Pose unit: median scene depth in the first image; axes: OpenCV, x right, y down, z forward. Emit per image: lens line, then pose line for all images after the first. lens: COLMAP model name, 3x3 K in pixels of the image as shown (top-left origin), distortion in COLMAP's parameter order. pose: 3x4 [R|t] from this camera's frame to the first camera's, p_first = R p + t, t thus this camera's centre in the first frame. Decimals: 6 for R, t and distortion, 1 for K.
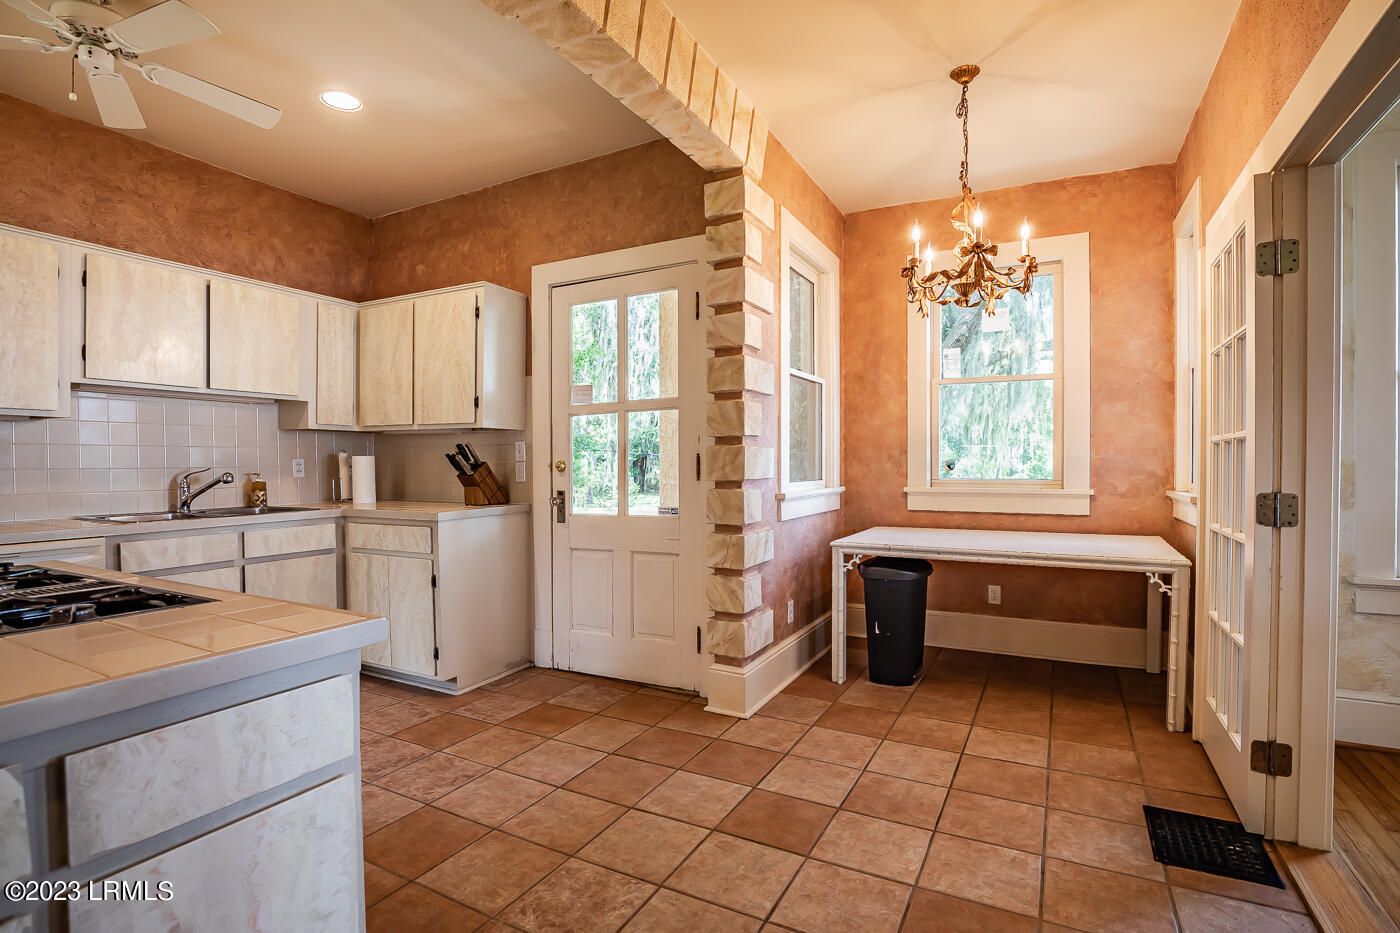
lens RADIAL K [[643.7, 0, 712.6], [0, 643.7, 466.0], [0, 0, 1]] dist [-0.030647, 0.001899]
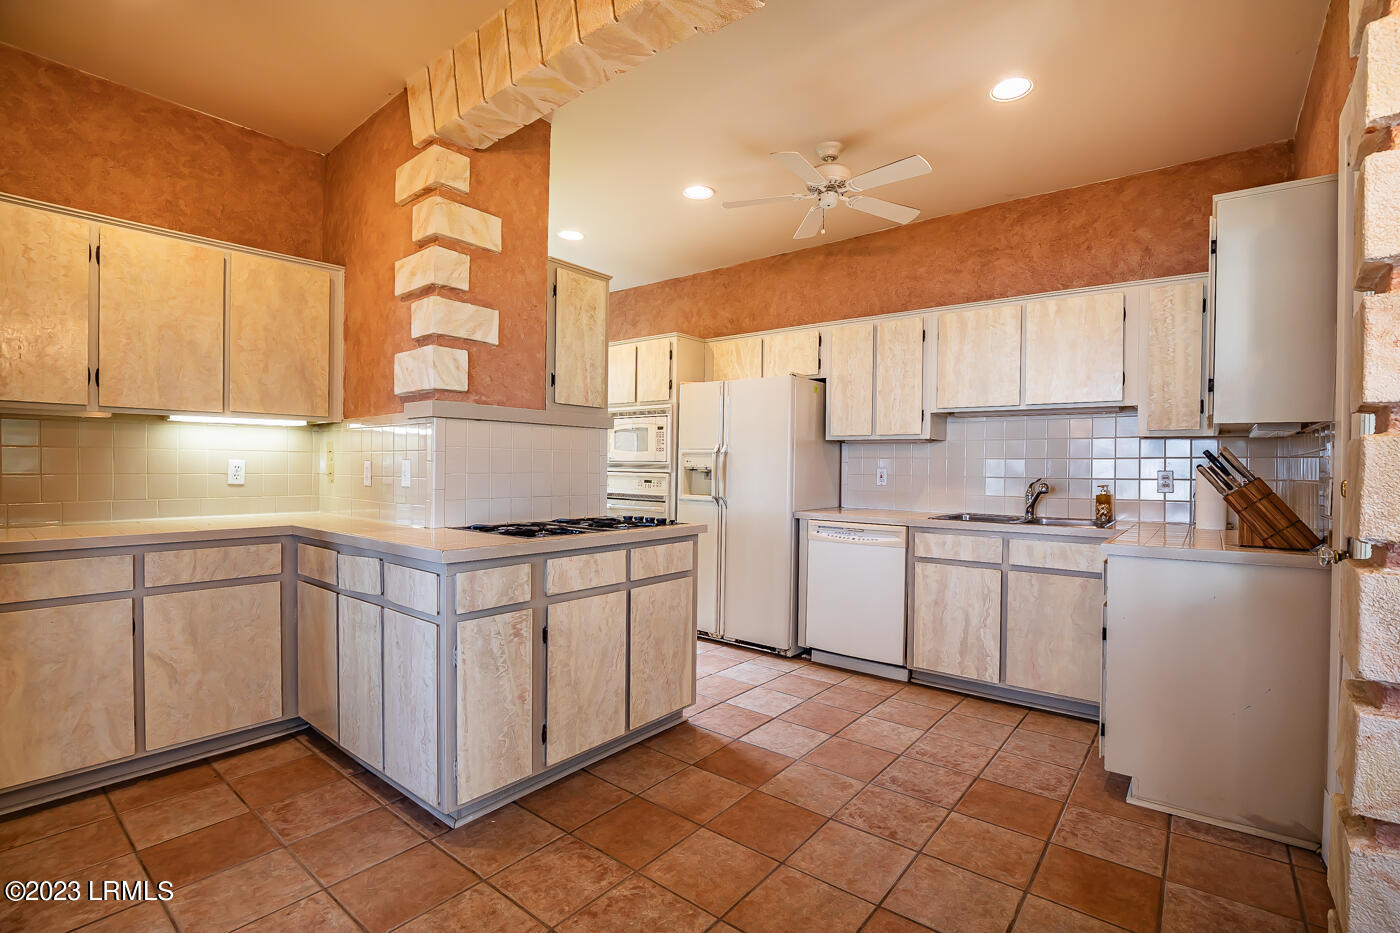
lens RADIAL K [[643.7, 0, 709.0], [0, 643.7, 469.6], [0, 0, 1]] dist [-0.030647, 0.001899]
pose [[-0.172830, 0.002632, -0.984948, 0.395403], [-0.021137, 0.999756, 0.006381, -0.007614], [0.984725, 0.021922, -0.172732, 0.690806]]
